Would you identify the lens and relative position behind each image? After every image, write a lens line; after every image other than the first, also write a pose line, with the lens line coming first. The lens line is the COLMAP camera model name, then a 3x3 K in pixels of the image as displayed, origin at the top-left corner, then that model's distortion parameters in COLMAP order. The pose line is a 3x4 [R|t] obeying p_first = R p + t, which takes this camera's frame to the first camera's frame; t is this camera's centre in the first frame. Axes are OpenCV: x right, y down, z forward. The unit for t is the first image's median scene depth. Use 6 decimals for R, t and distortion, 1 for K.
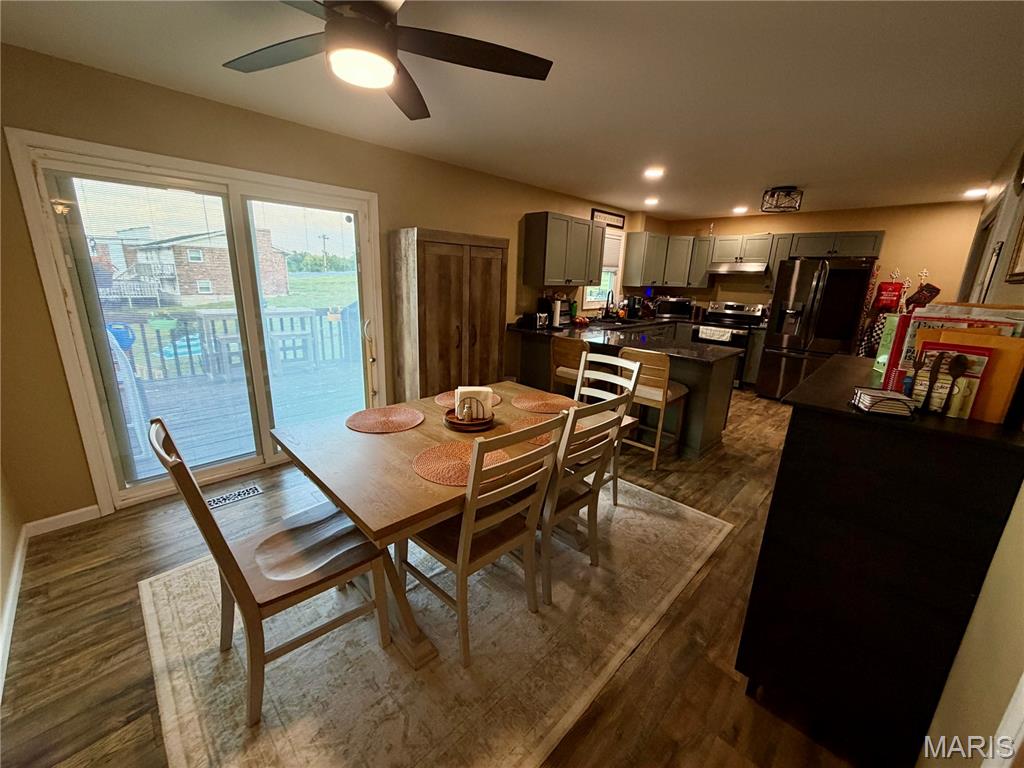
lens RADIAL K [[406.9, 0, 512.0], [0, 406.9, 384.0], [0, 0, 1]] dist [-0.001255, 0.000209]
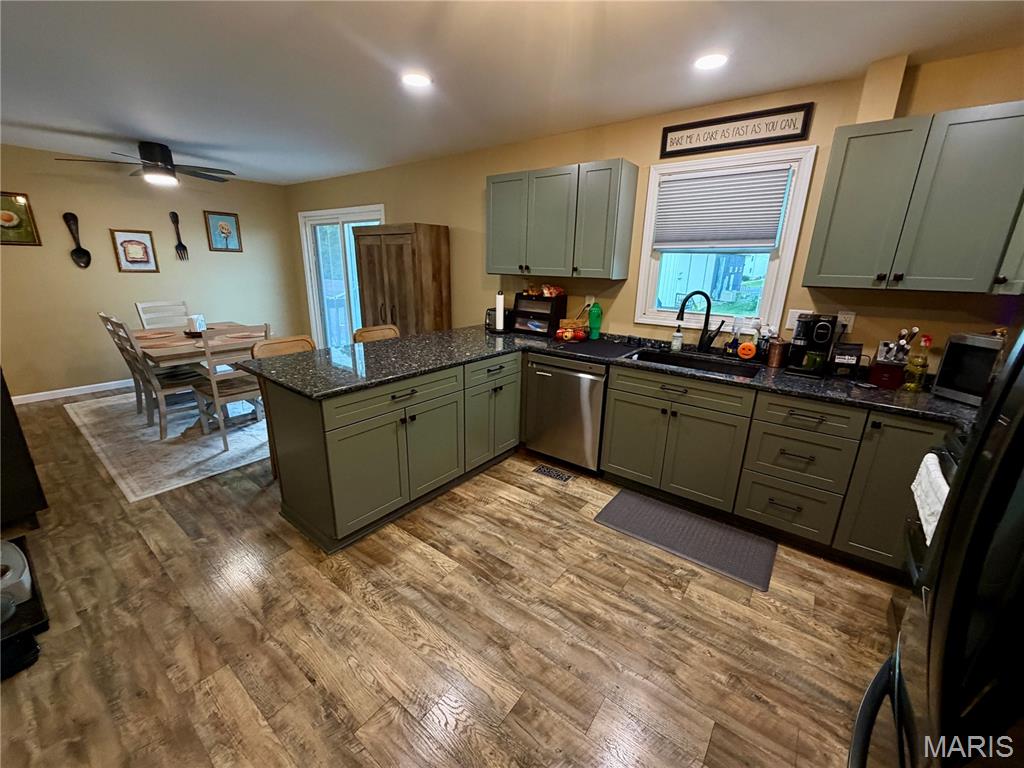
lens RADIAL K [[413.1, 0, 512.0], [0, 413.1, 384.0], [0, 0, 1]] dist [0.002888, 0.000191]
pose [[0.119760, 0.253232, -0.959964, 0.712591], [-0.272254, 0.938233, 0.213534, -0.177995], [0.954744, 0.235781, 0.181306, 0.751762]]
